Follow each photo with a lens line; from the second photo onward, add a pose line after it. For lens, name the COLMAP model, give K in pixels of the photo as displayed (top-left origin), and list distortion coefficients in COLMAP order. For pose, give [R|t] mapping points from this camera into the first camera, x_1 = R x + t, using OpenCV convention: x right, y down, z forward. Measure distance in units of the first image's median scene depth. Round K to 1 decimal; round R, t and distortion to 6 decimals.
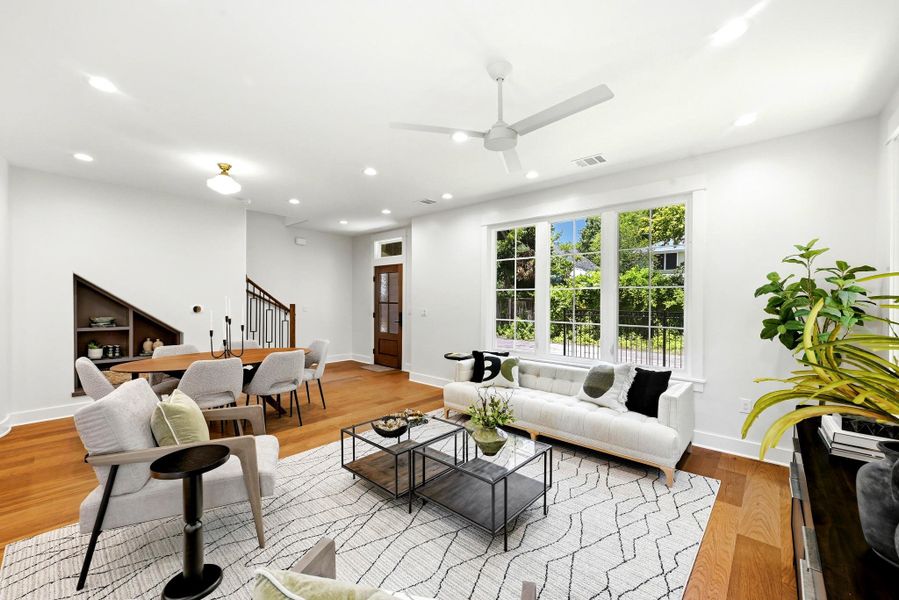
lens RADIAL K [[355.3, 0, 447.2], [0, 355.3, 298.4], [0, 0, 1]] dist [-0.001058, -0.000249]
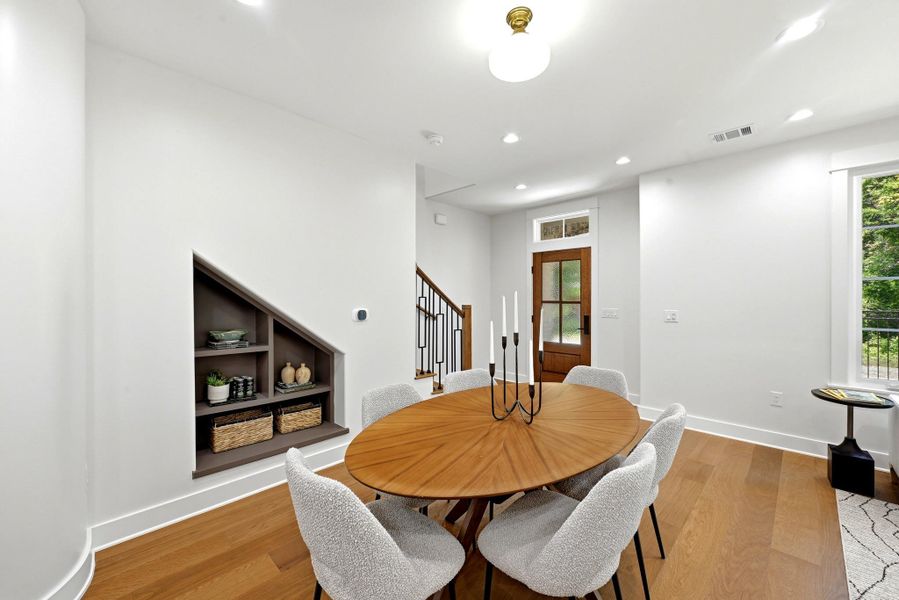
lens RADIAL K [[355.3, 0, 452.1], [0, 355.3, 301.1], [0, 0, 1]] dist [-0.001058, -0.000249]
pose [[0.999411, -0.008338, -0.033299, -0.525532], [0.008608, 0.999931, 0.007977, 0.003531], [0.033230, -0.008259, 0.999414, 0.387353]]
